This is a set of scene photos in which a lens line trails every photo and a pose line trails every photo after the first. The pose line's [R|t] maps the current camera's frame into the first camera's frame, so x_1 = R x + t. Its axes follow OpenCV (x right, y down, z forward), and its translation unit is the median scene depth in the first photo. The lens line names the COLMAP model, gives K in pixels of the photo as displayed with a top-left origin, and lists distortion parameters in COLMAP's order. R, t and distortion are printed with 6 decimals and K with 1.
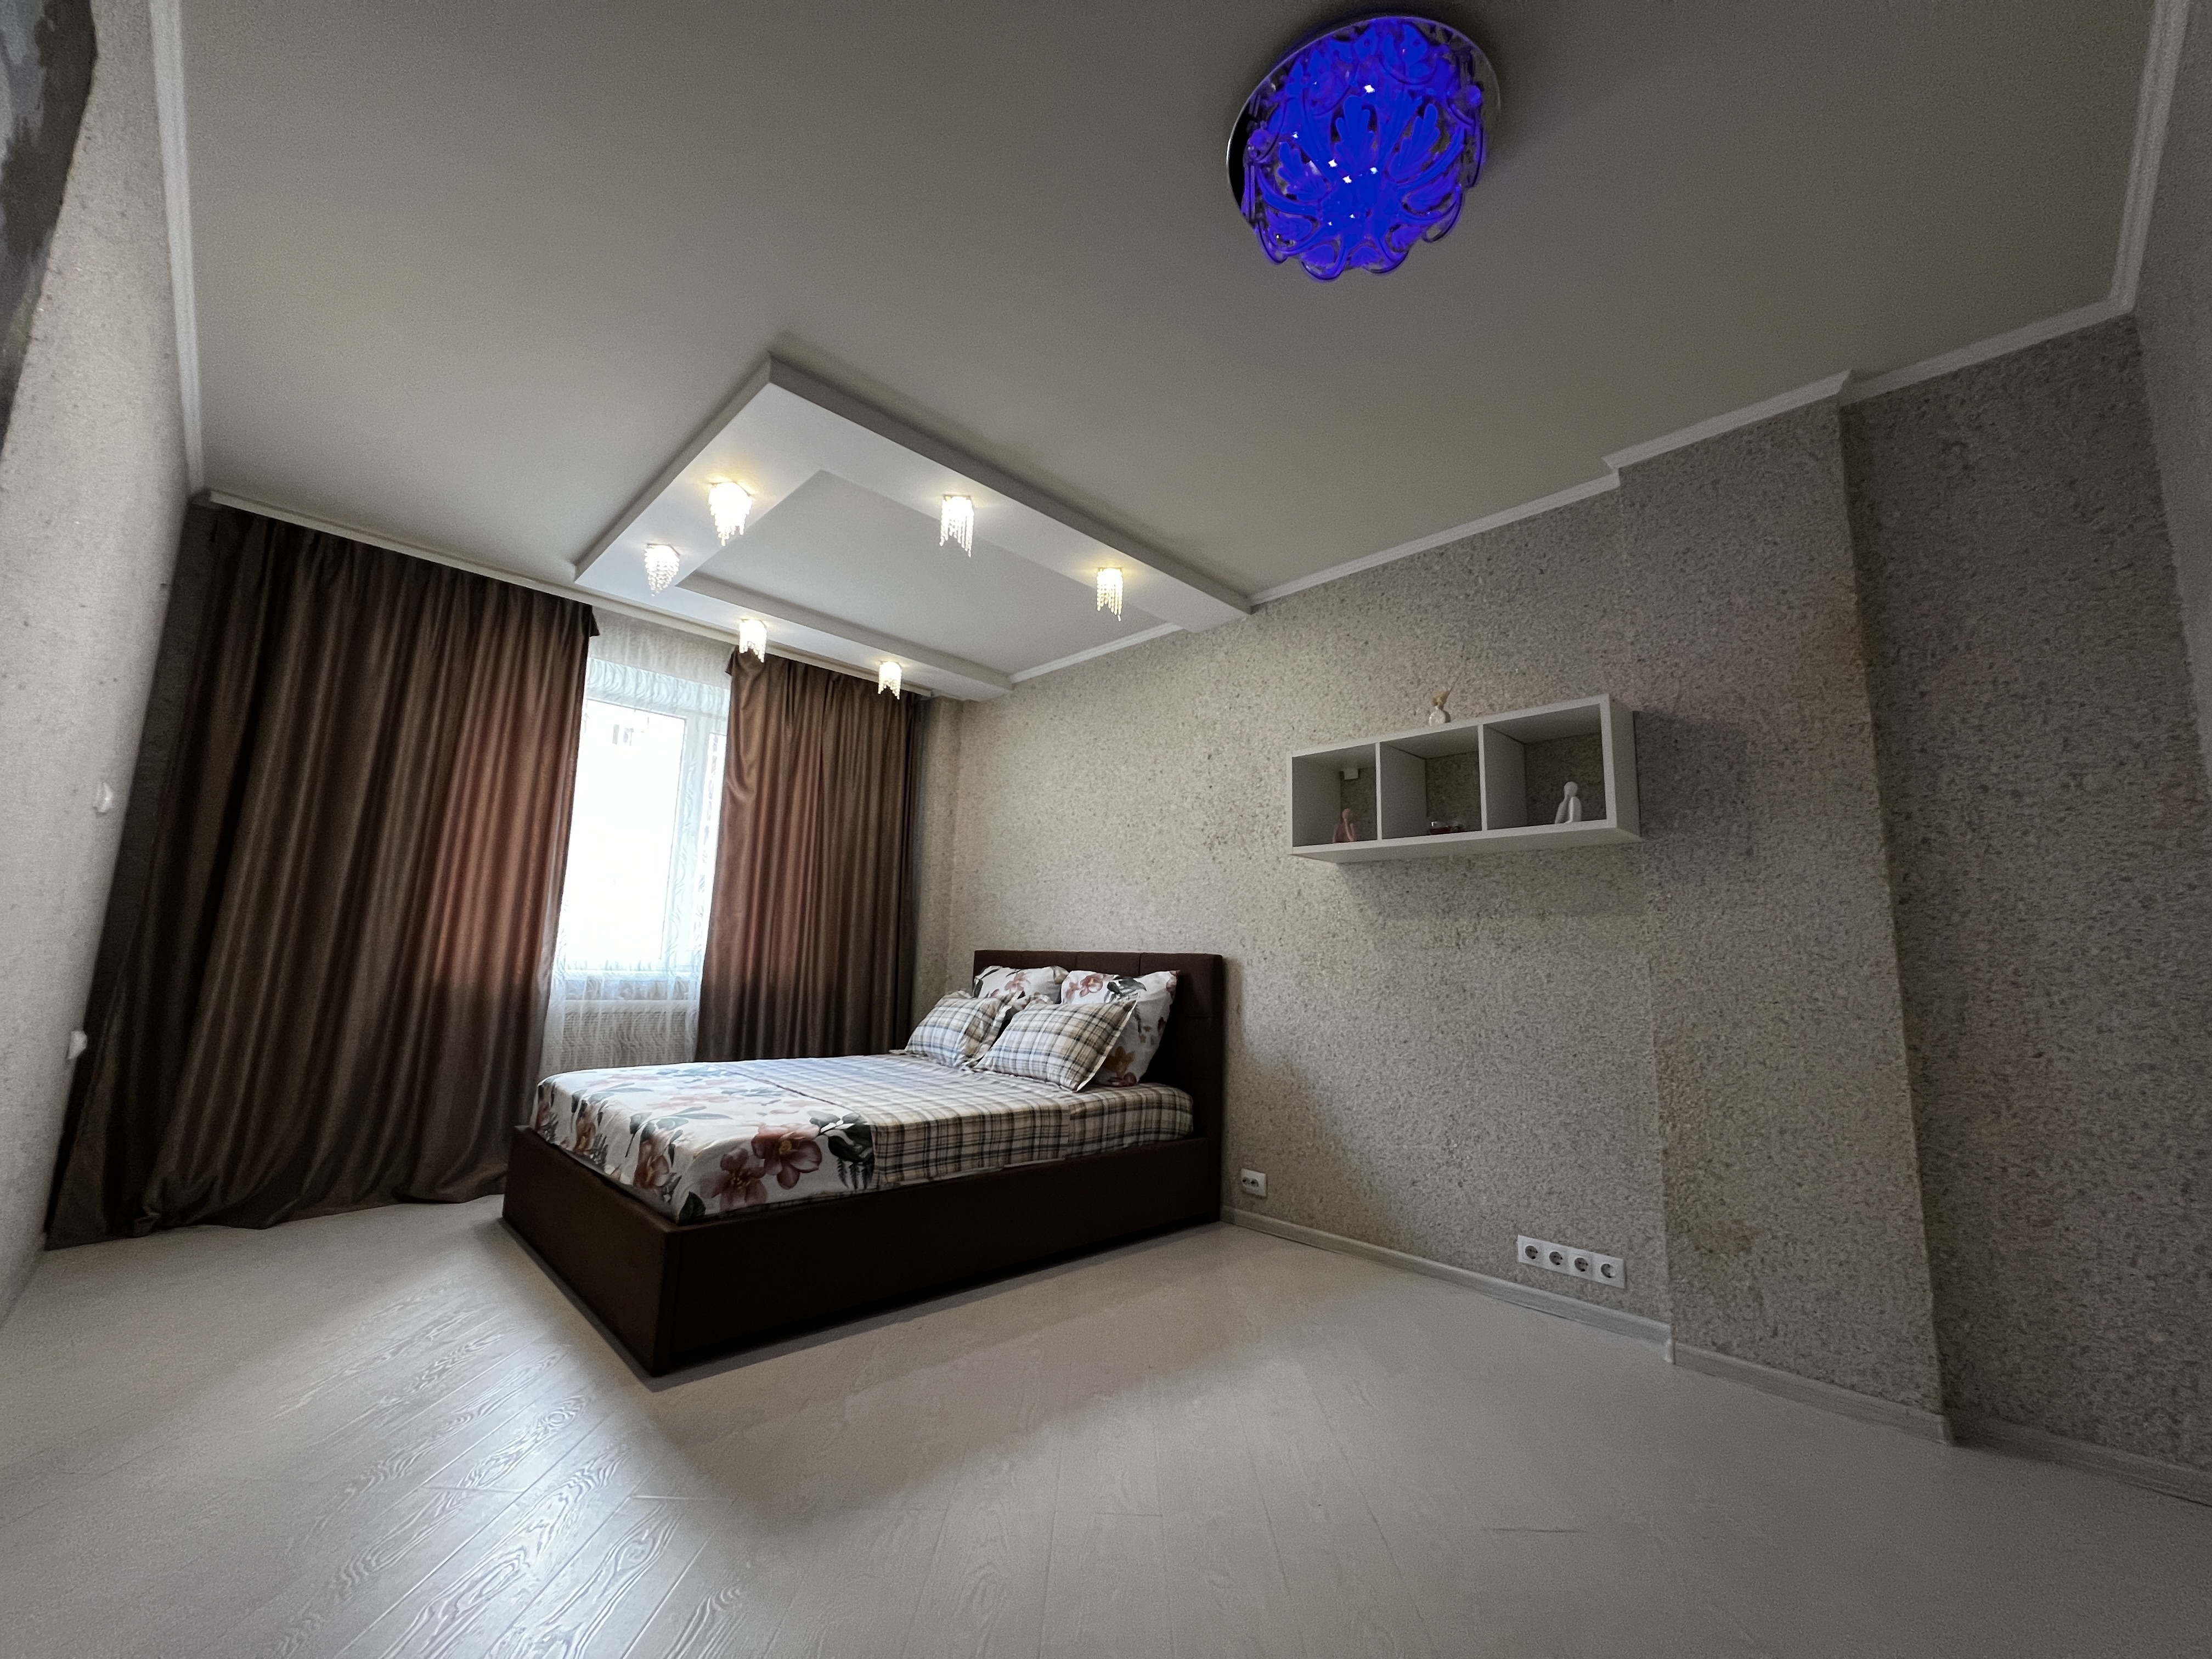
lens RADIAL K [[880.7, 0, 1107.3], [0, 880.7, 833.6], [0, 0, 1]] dist [-0.001476, 0.000346]
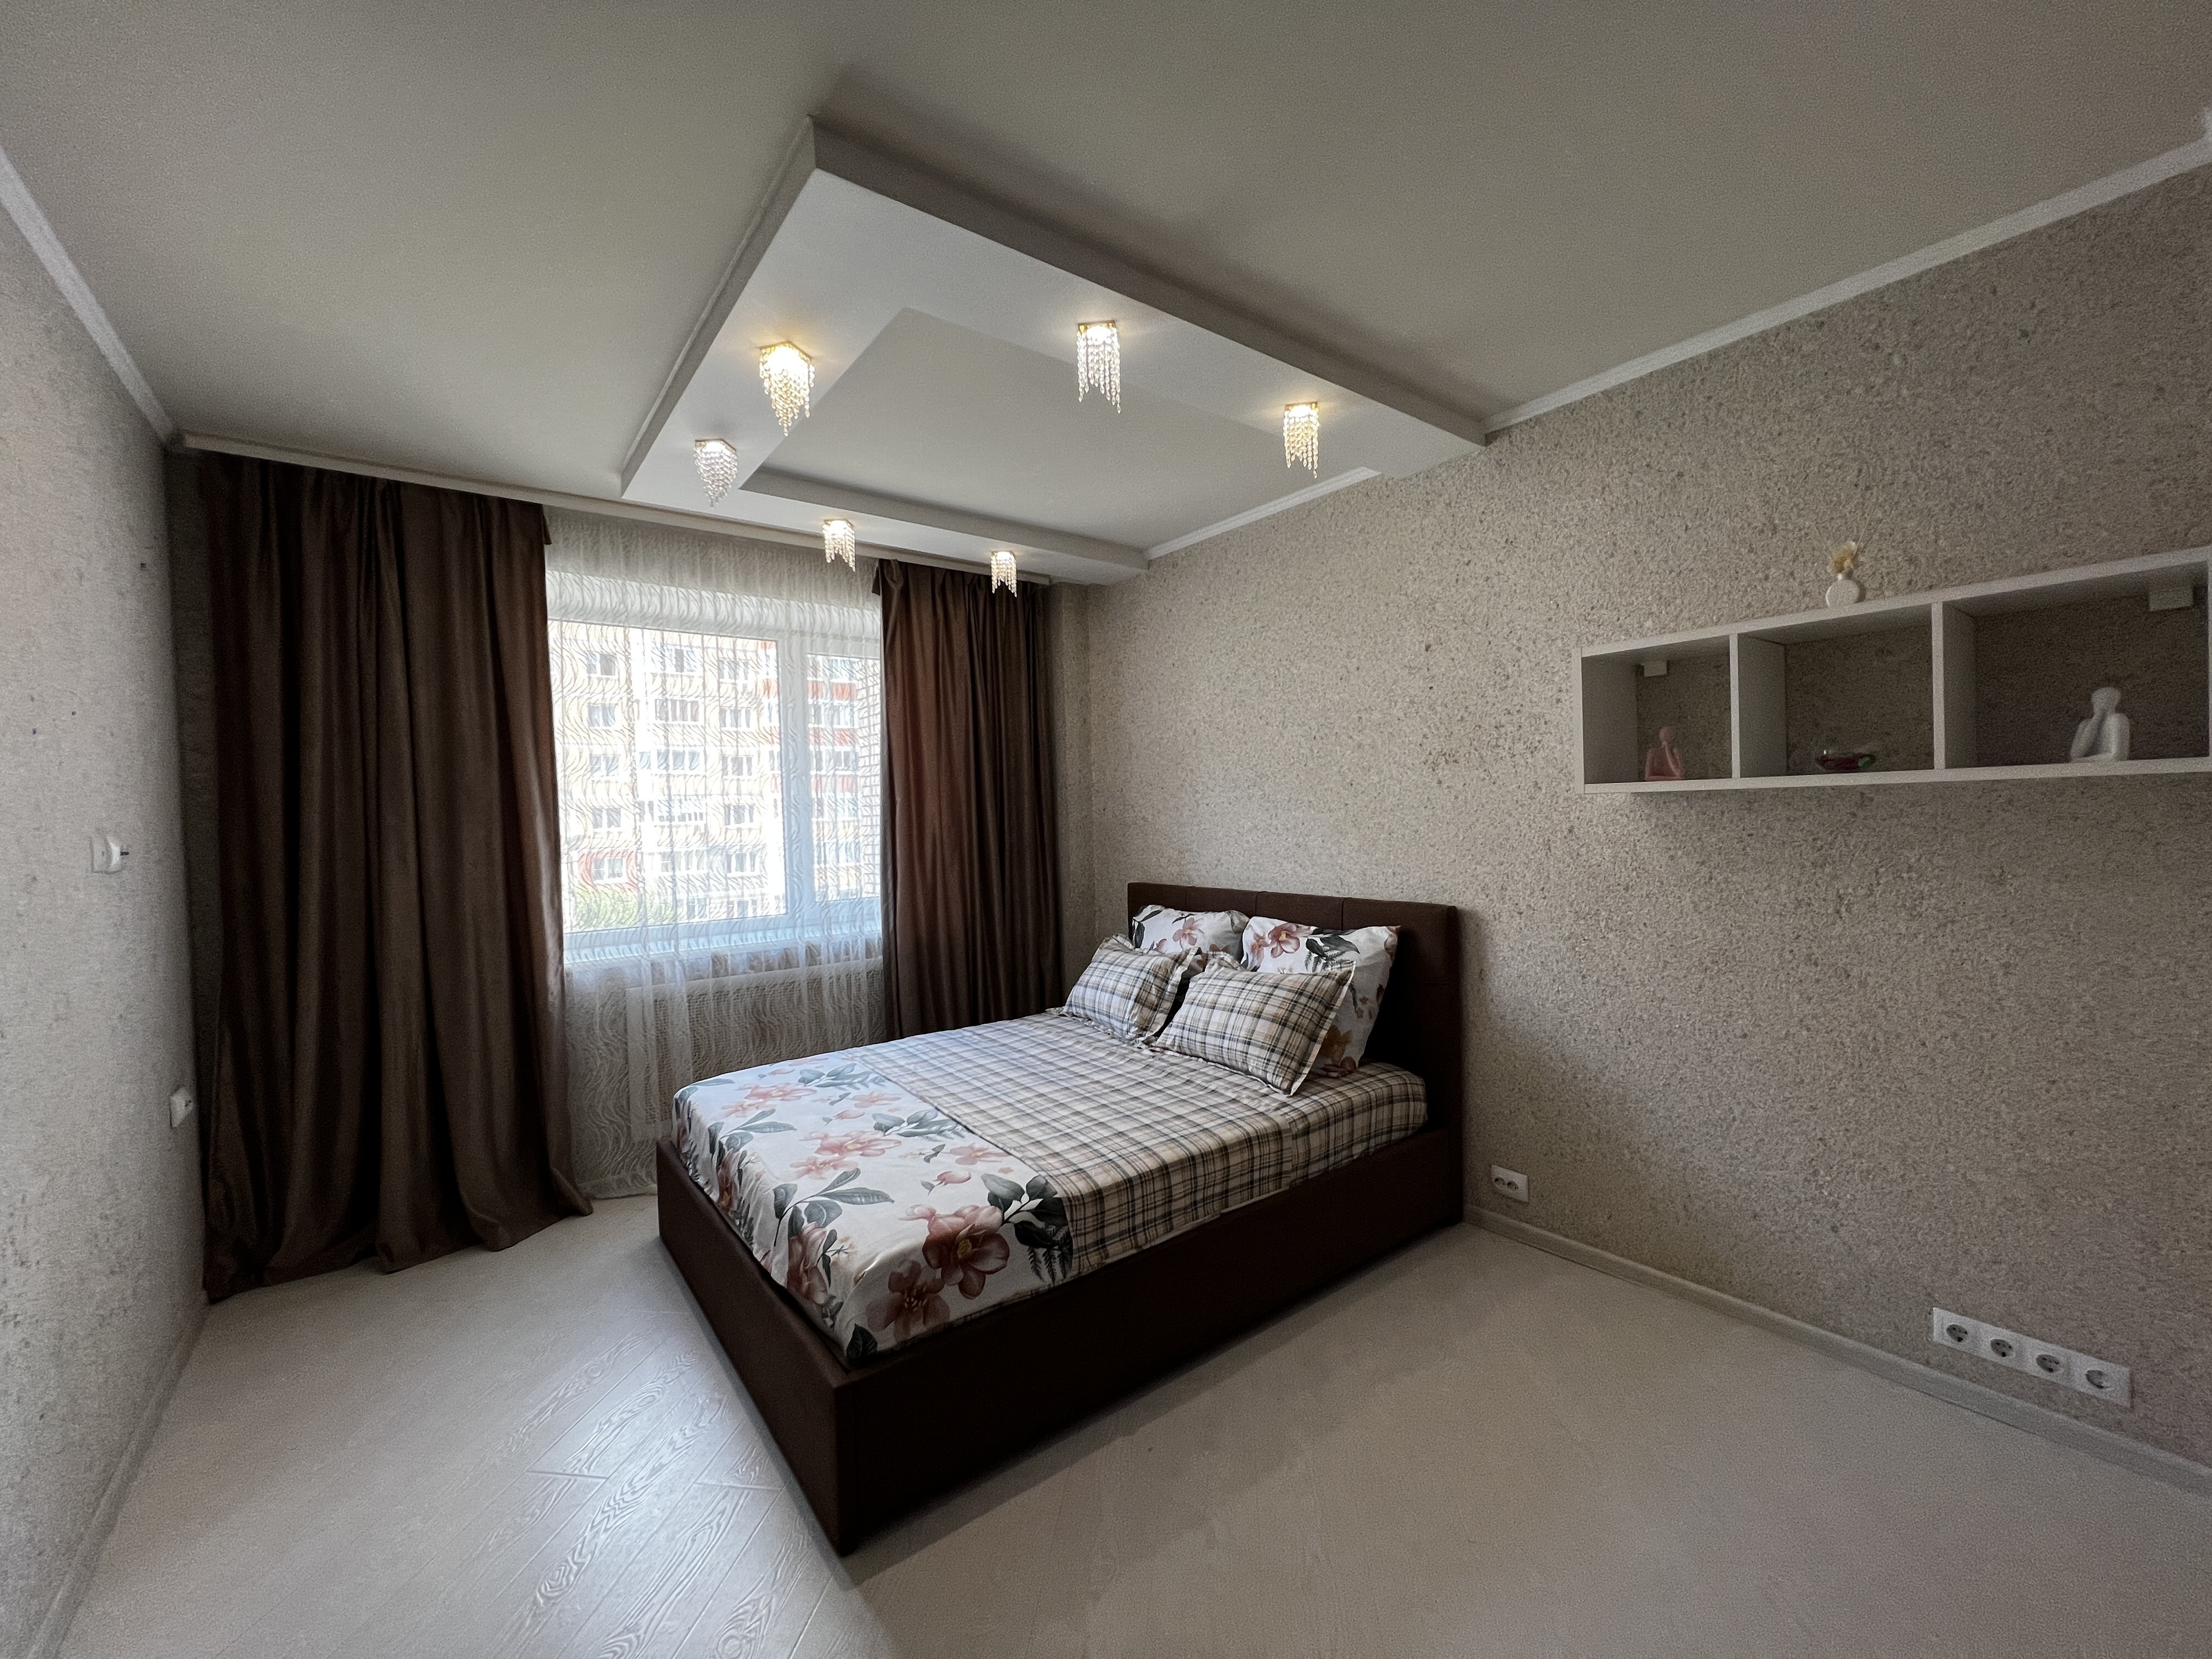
lens RADIAL K [[884.9, 0, 1108.3], [0, 884.9, 832.9], [0, 0, 1]] dist [-0.002797, 0.000888]
pose [[0.990808, -0.056928, -0.122715, -0.089712], [0.076938, 0.983279, 0.165055, -0.093604], [0.111267, -0.172979, 0.978620, 0.228151]]
